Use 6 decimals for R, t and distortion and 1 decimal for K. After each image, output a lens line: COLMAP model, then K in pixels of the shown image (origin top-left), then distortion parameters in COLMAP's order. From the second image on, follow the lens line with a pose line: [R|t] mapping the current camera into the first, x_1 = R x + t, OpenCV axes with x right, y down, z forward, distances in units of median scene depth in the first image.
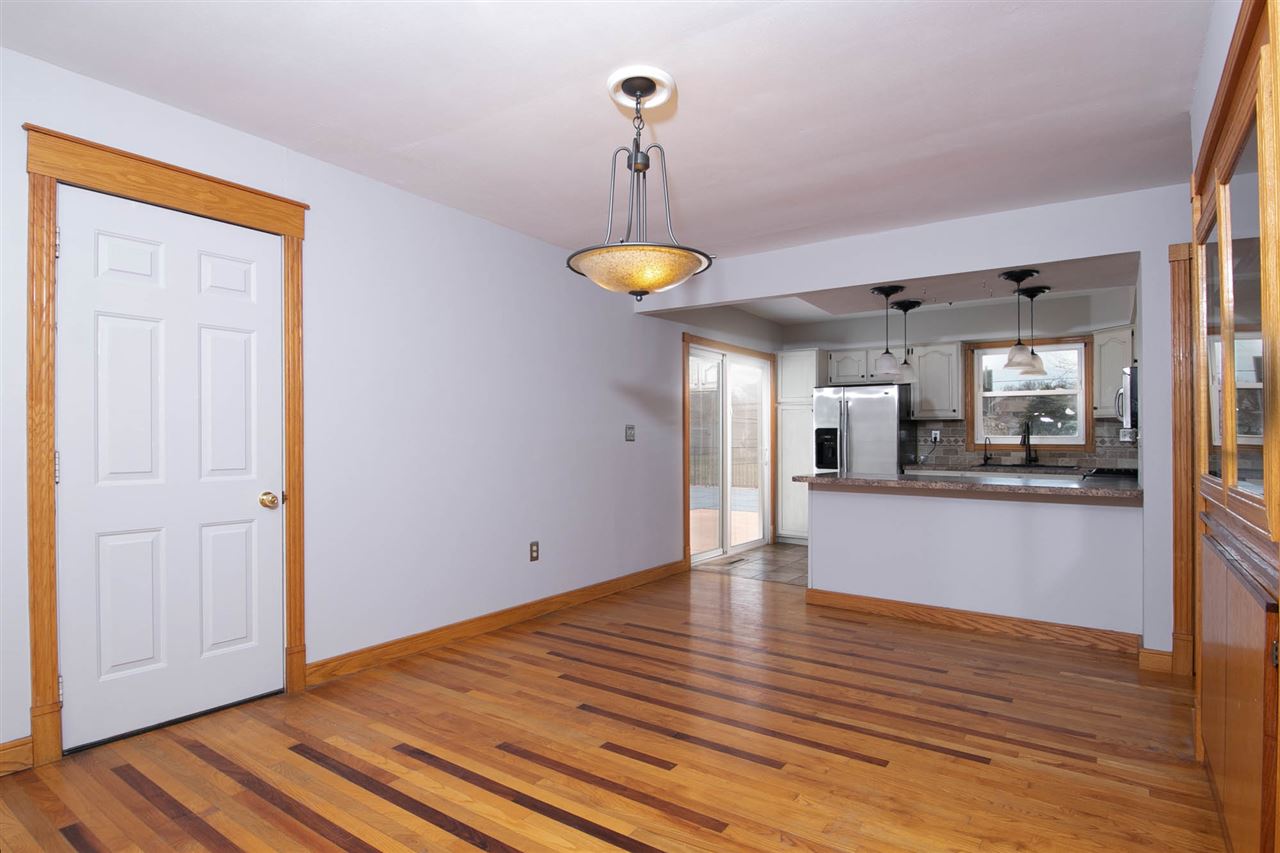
lens RADIAL K [[688.4, 0, 633.3], [0, 688.4, 425.3], [0, 0, 1]] dist [0.027236, -0.043499]
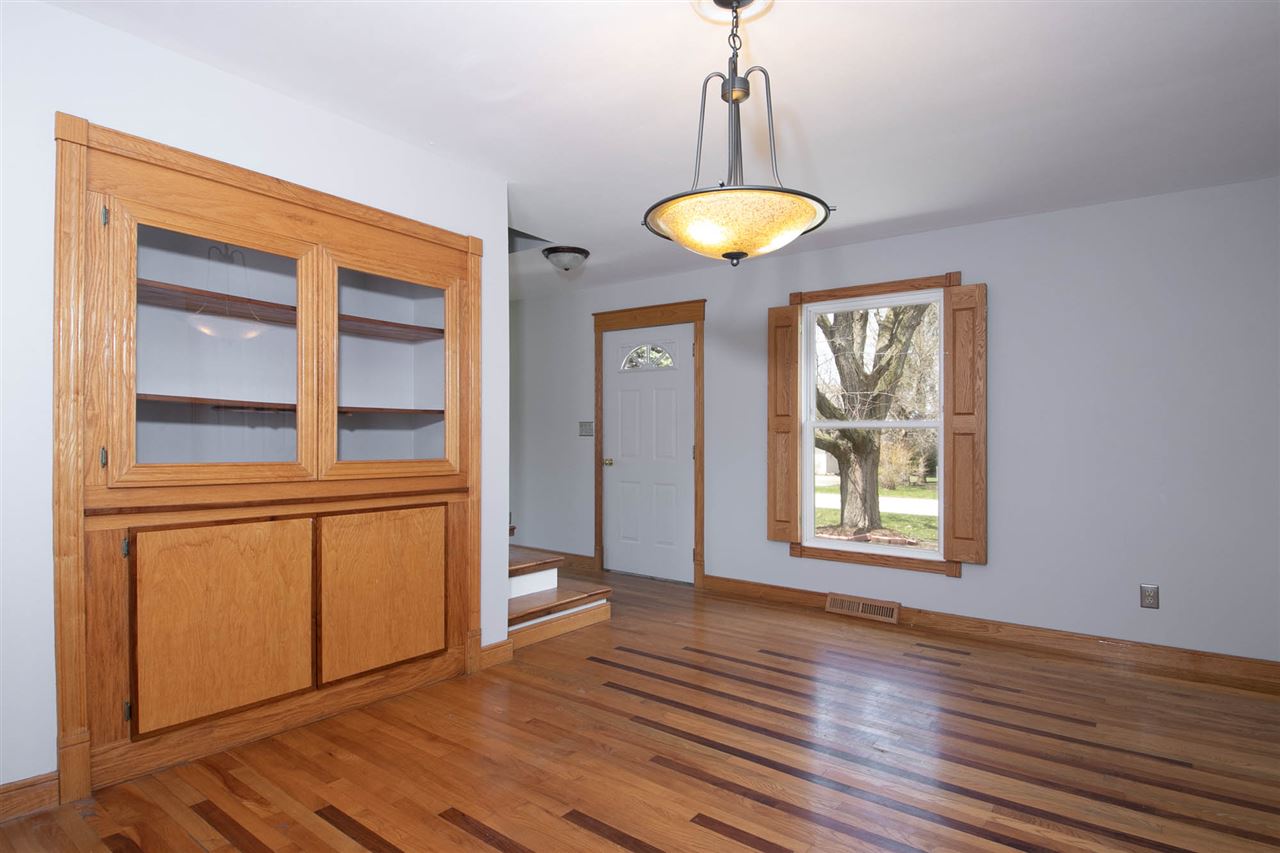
lens RADIAL K [[676.0, 0, 627.2], [0, 676.0, 429.8], [0, 0, 1]] dist [0.027356, -0.040368]
pose [[-0.998989, -0.016369, 0.041857, 0.068663], [-0.017703, 0.999341, -0.031700, 0.023561], [-0.041311, -0.032409, -0.998621, 1.148599]]
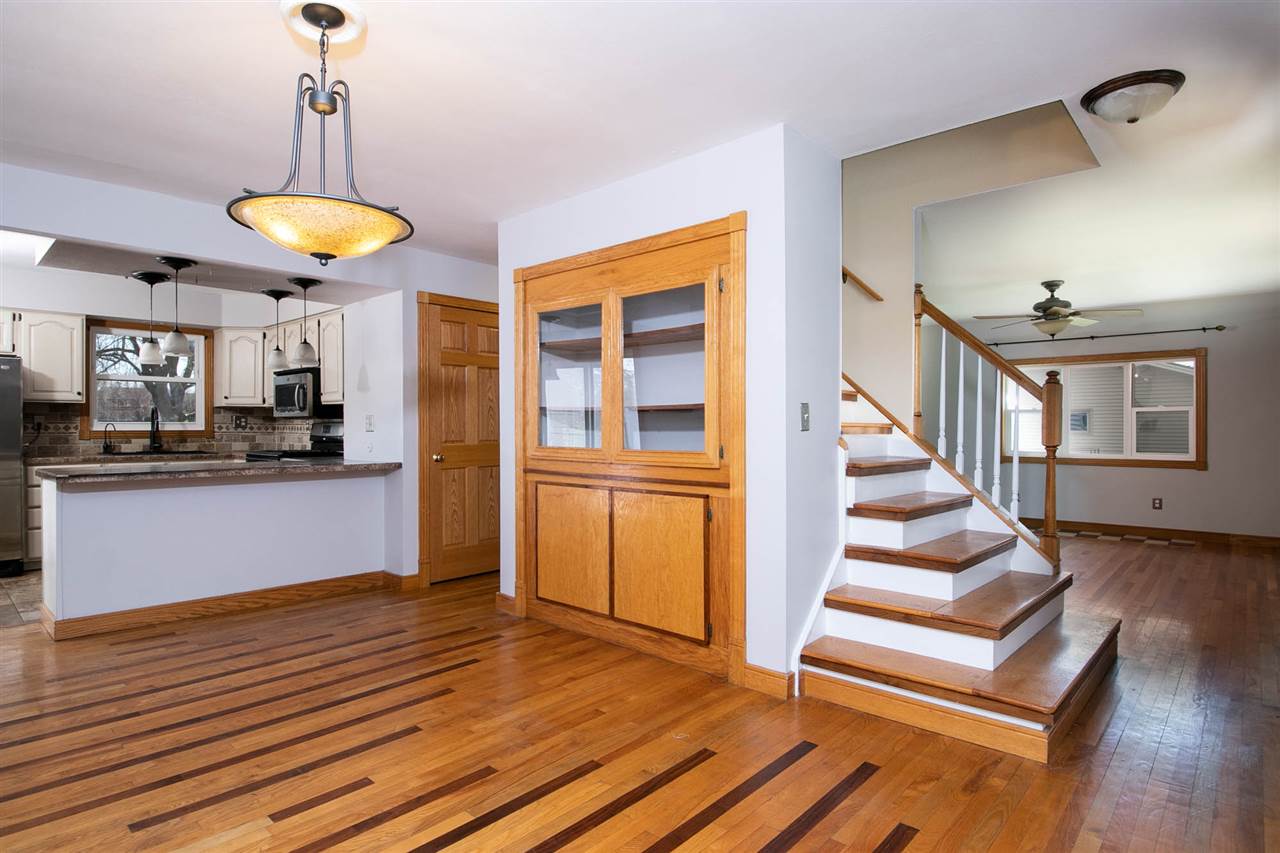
lens RADIAL K [[676.0, 0, 627.2], [0, 676.0, 429.8], [0, 0, 1]] dist [0.027356, -0.040368]
pose [[0.126136, -0.009583, 0.991967, -0.495388], [-0.019567, 0.999735, 0.012146, 0.002037], [-0.991820, -0.020942, 0.125915, 0.338830]]
